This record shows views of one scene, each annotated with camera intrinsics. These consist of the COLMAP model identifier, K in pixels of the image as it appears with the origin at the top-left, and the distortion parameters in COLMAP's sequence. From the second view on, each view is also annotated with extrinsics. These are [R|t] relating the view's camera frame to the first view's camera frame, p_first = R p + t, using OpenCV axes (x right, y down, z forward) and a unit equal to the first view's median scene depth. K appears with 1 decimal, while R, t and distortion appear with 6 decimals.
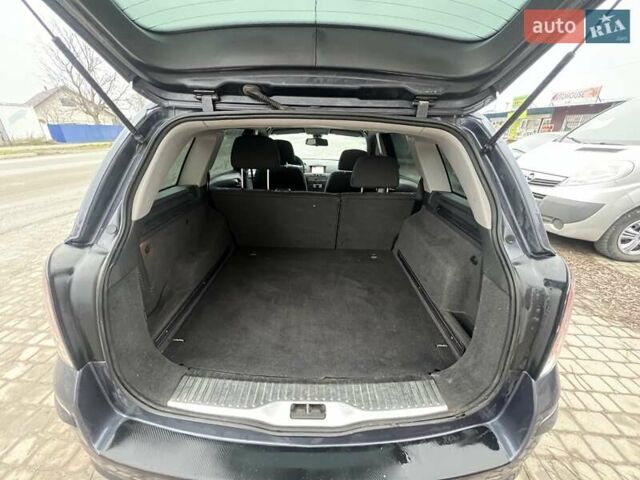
lens RADIAL K [[257.5, 0, 317.5], [0, 257.5, 239.4], [0, 0, 1]] dist [-0.000323, -0.000387]
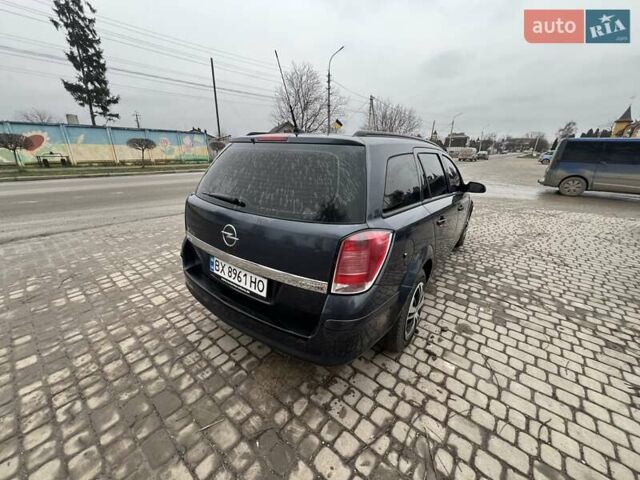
lens RADIAL K [[257.5, 0, 317.5], [0, 257.5, 239.4], [0, 0, 1]] dist [-0.000323, -0.000387]
pose [[0.789450, 0.204814, -0.578636, 0.824910], [-0.245581, 0.969343, 0.008055, 0.106951], [0.562546, 0.135743, 0.815546, -0.238032]]
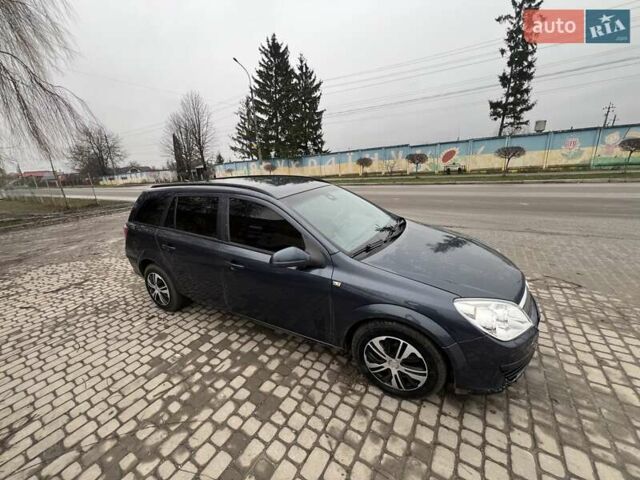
lens RADIAL K [[257.5, 0, 317.5], [0, 257.5, 239.4], [0, 0, 1]] dist [-0.000323, -0.000387]
pose [[-0.522351, 0.263177, -0.811103, 1.467546], [-0.273195, 0.849397, 0.451540, -1.324862], [0.807783, 0.457452, -0.371785, 2.792326]]
